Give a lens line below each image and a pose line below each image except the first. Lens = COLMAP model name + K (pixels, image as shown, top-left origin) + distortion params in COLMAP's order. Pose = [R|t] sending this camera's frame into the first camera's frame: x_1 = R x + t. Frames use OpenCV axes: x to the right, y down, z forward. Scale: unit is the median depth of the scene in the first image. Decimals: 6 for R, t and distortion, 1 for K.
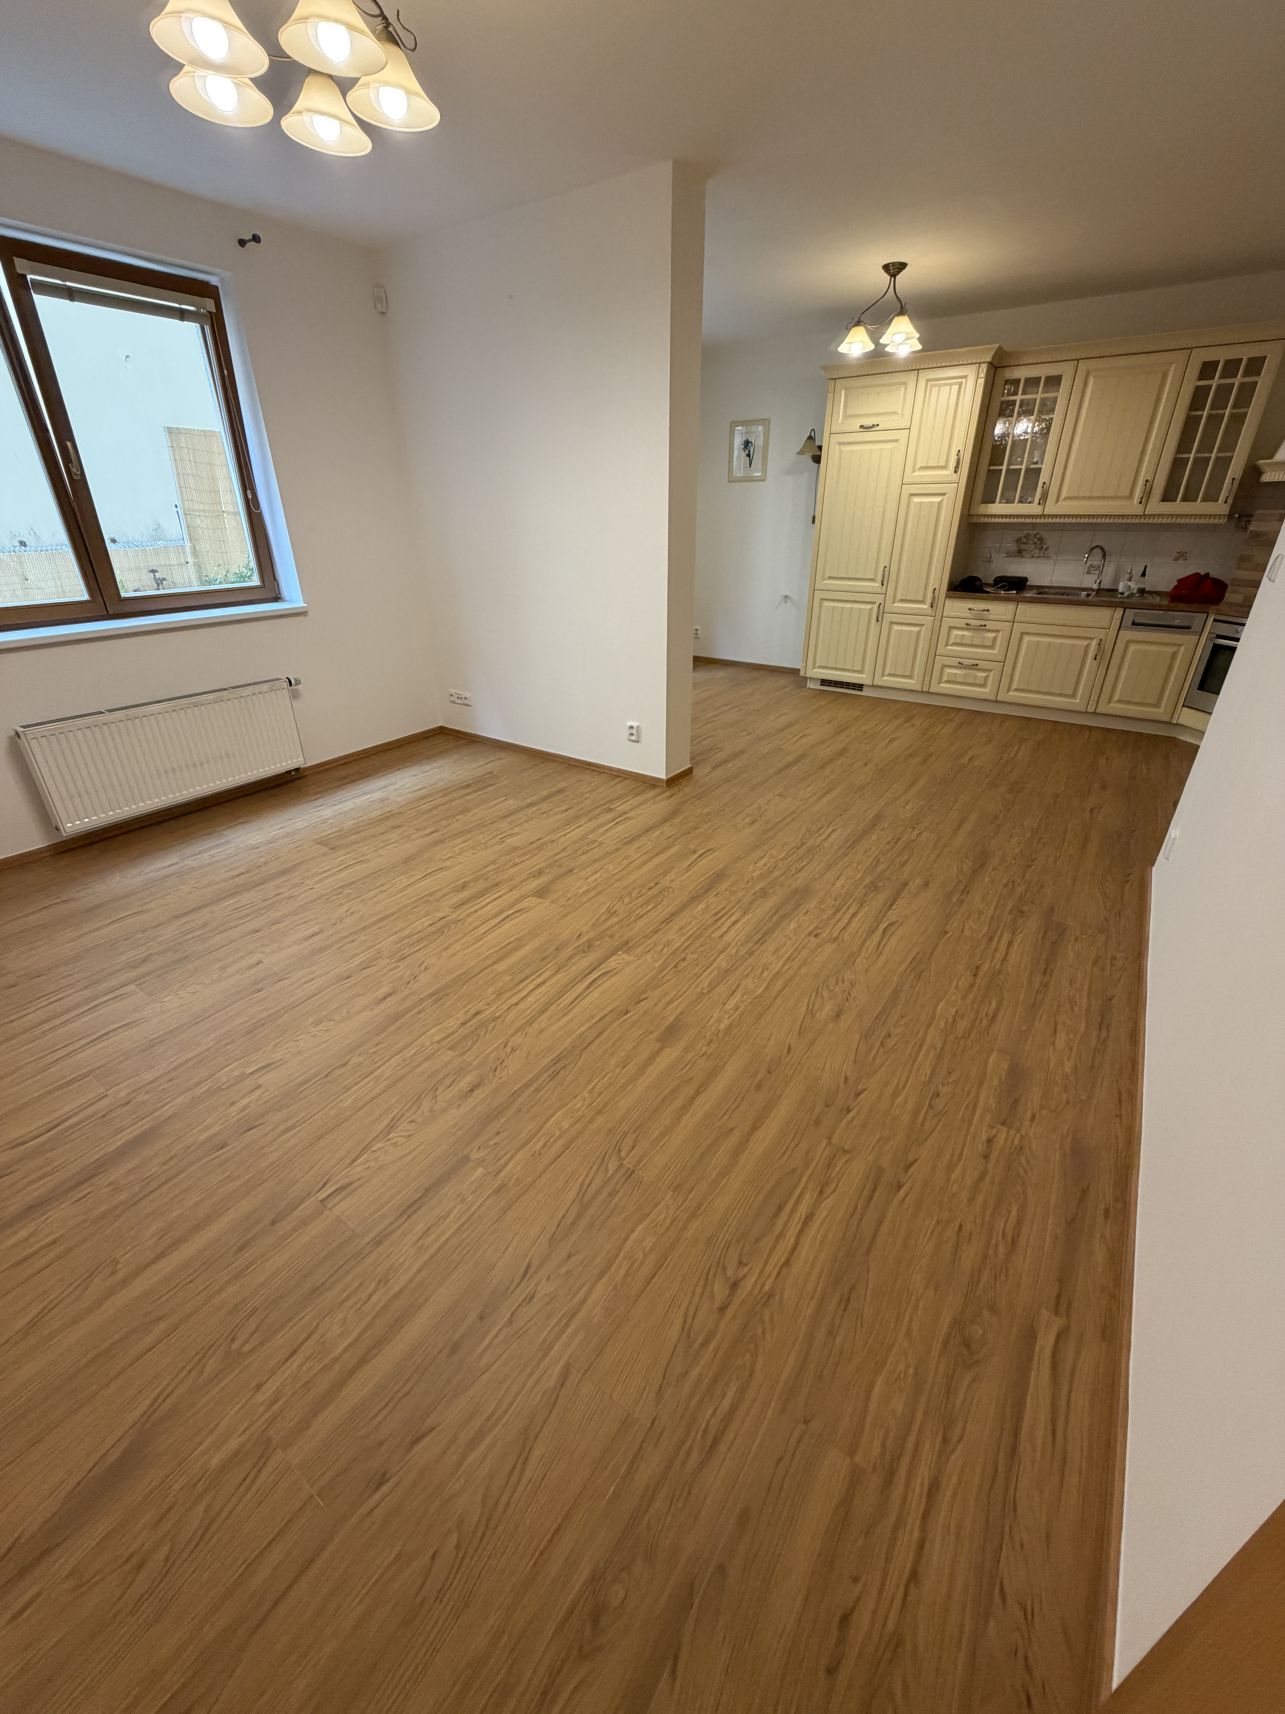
lens RADIAL K [[681.0, 0, 642.5], [0, 681.0, 857.0], [0, 0, 1]] dist [0.000297, 0.000733]
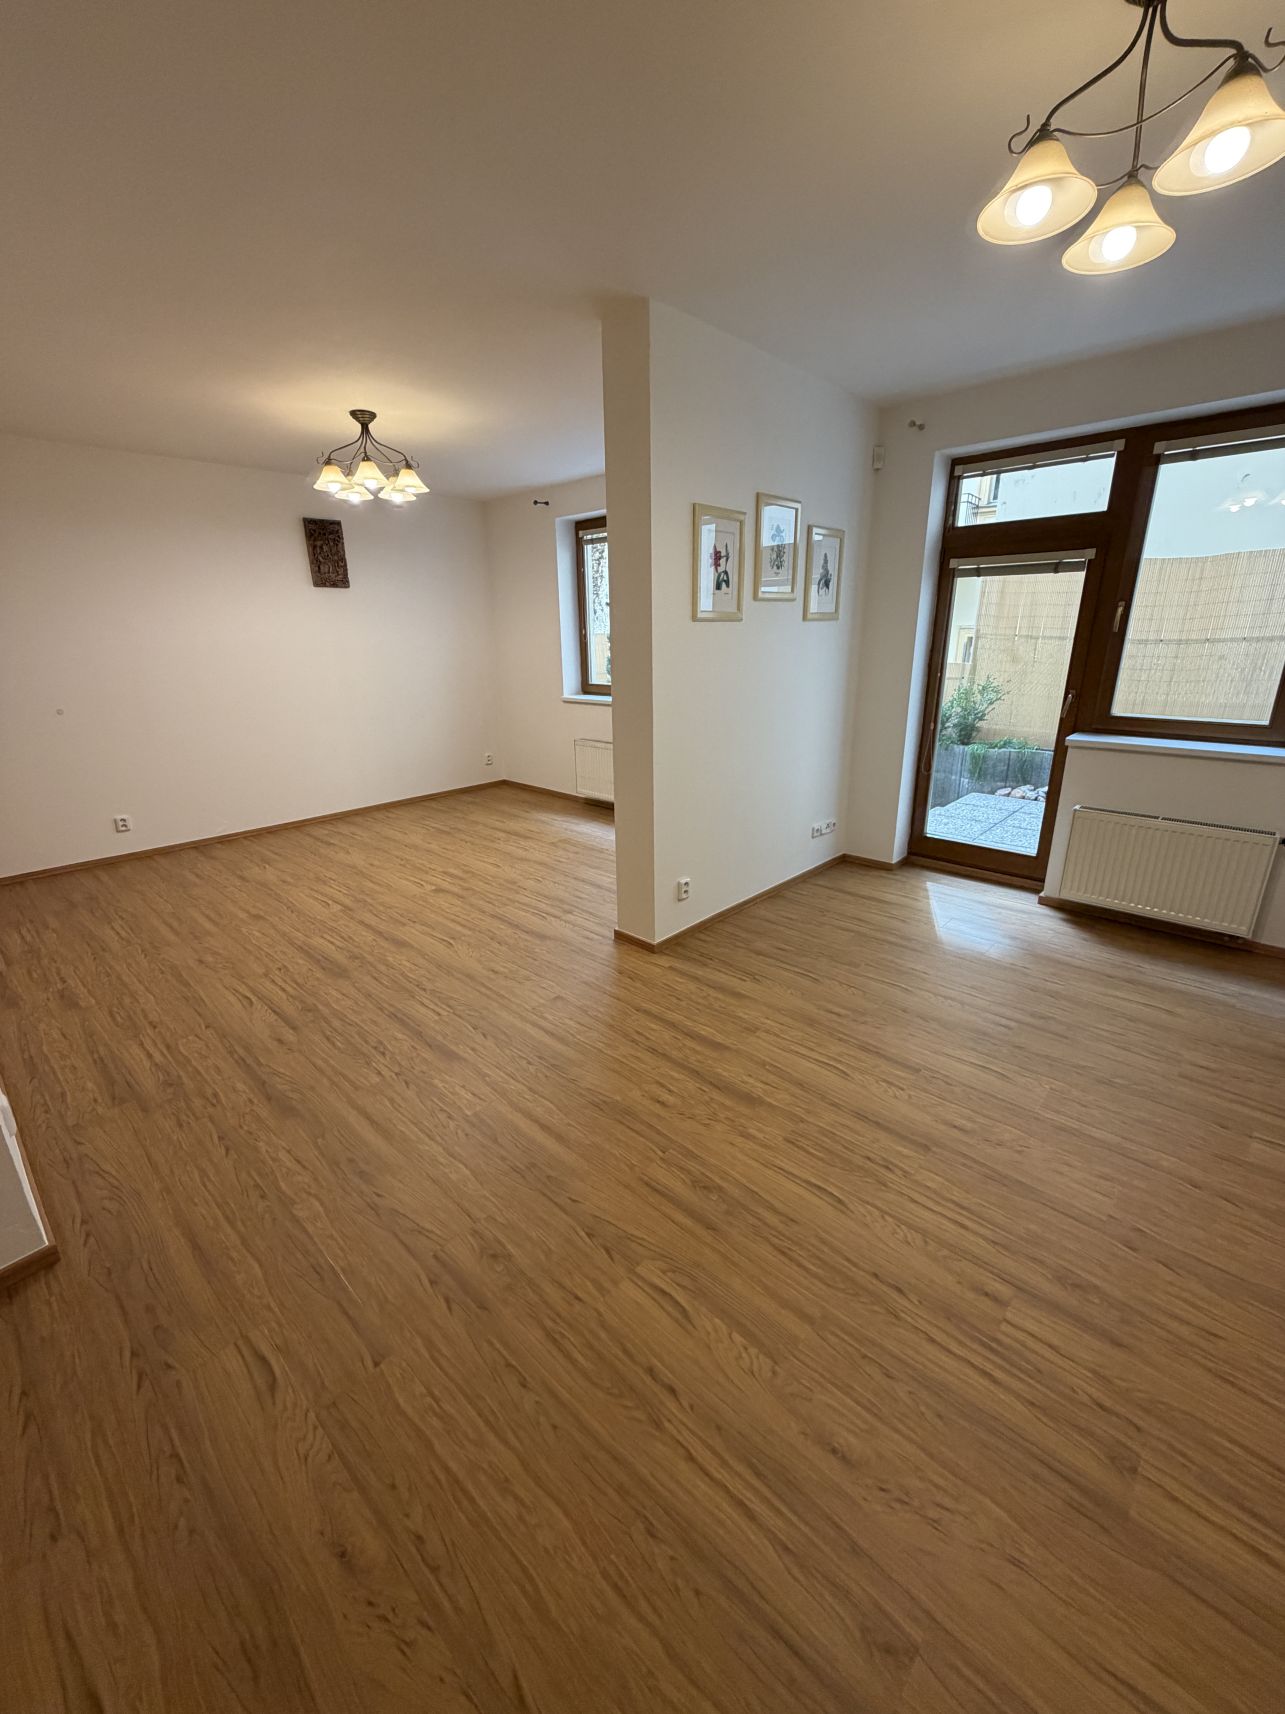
lens RADIAL K [[681.0, 0, 642.5], [0, 681.0, 857.0], [0, 0, 1]] dist [0.000297, 0.000733]
pose [[-0.140178, 0.317925, -0.937696, 1.182663], [-0.436207, 0.830358, 0.346741, -0.731094], [0.888861, 0.457635, 0.022283, 1.358339]]
